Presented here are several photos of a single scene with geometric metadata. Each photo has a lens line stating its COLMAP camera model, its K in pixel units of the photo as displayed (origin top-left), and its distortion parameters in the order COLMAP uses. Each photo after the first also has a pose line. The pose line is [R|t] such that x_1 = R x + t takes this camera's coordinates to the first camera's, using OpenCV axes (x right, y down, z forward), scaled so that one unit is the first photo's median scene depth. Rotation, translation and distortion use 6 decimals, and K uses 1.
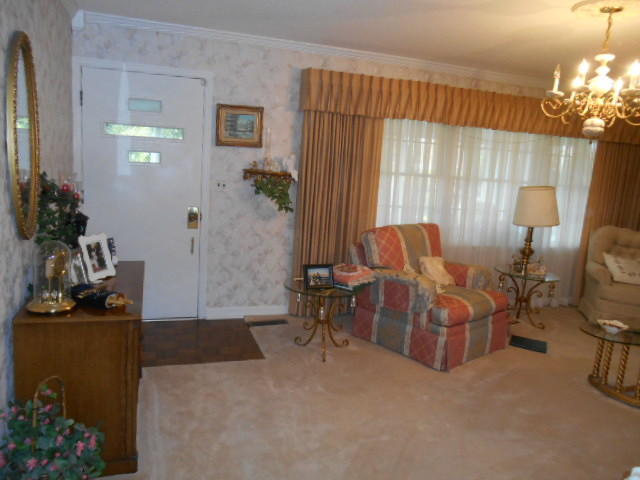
lens RADIAL K [[486.1, 0, 320.0], [0, 486.1, 240.0], [0, 0, 1]] dist [0.000715, -0.000214]
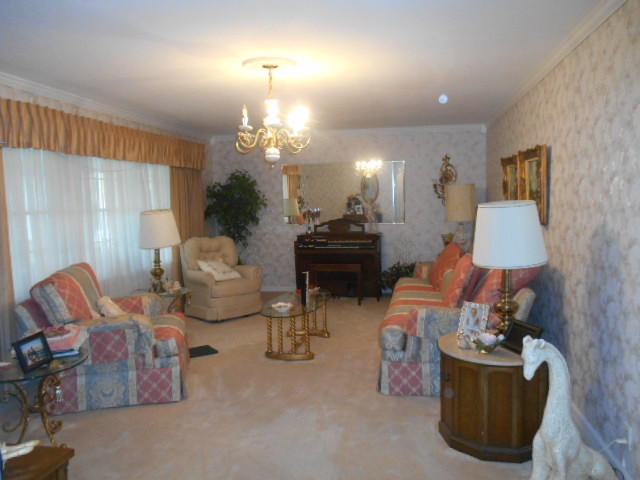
lens RADIAL K [[486.1, 0, 320.0], [0, 486.1, 240.0], [0, 0, 1]] dist [0.000715, -0.000214]
pose [[0.518411, -0.160019, 0.840026, -0.341106], [0.205480, 0.976864, 0.059277, -0.044181], [-0.830077, 0.141879, 0.539298, 0.165997]]
